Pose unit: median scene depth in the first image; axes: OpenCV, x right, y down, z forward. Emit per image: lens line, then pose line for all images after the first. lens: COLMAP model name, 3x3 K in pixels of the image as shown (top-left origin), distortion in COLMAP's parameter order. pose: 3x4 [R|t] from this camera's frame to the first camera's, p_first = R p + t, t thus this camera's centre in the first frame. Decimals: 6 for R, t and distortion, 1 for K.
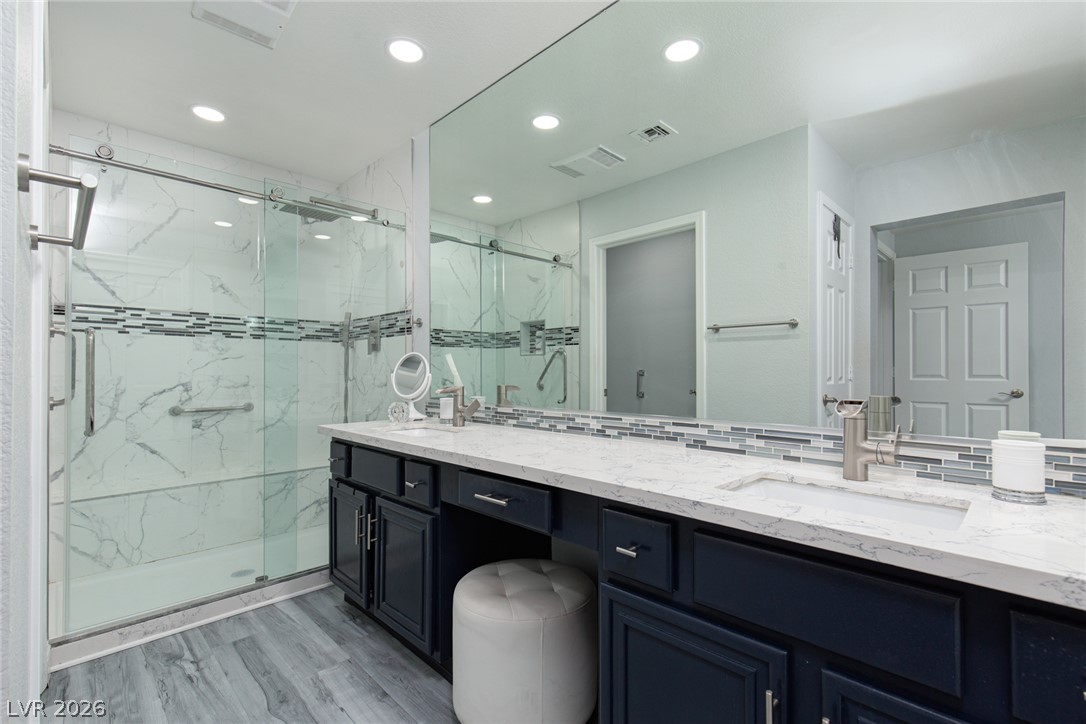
lens RADIAL K [[490.4, 0, 543.6], [0, 490.4, 367.1], [0, 0, 1]] dist [0.001395, -0.001022]
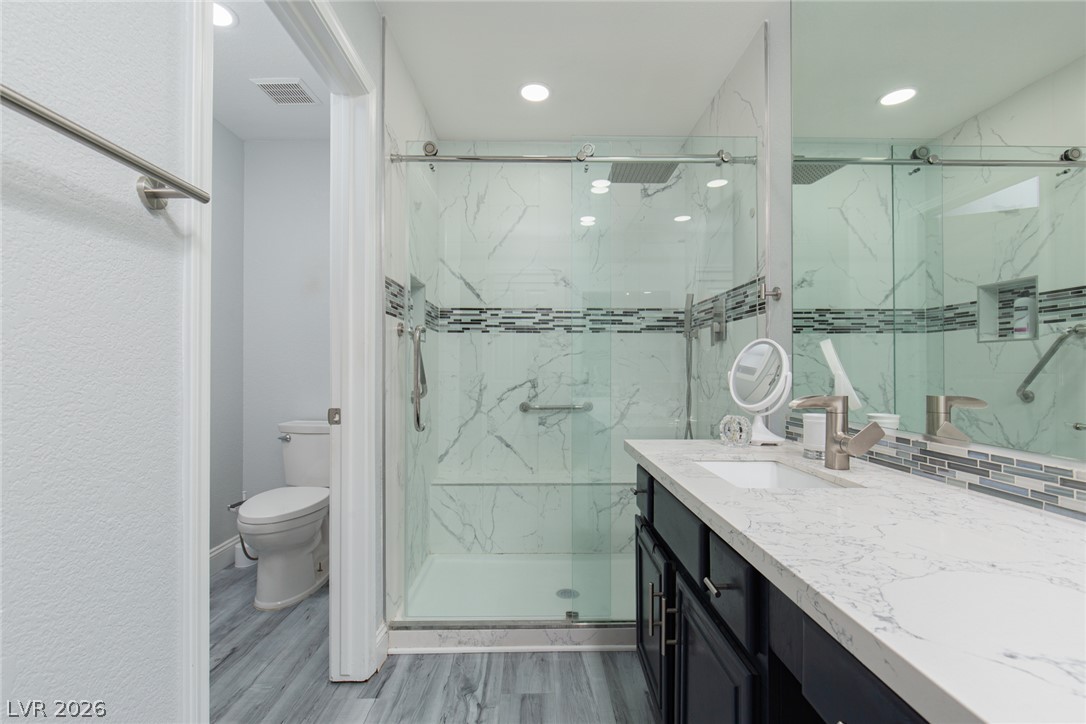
lens RADIAL K [[490.4, 0, 540.6], [0, 490.4, 365.5], [0, 0, 1]] dist [0.001395, -0.001022]
pose [[0.720171, -0.002819, -0.693791, -0.025339], [0.004319, 0.999991, 0.000421, 0.003509], [0.693783, -0.003300, 0.720176, 0.306322]]
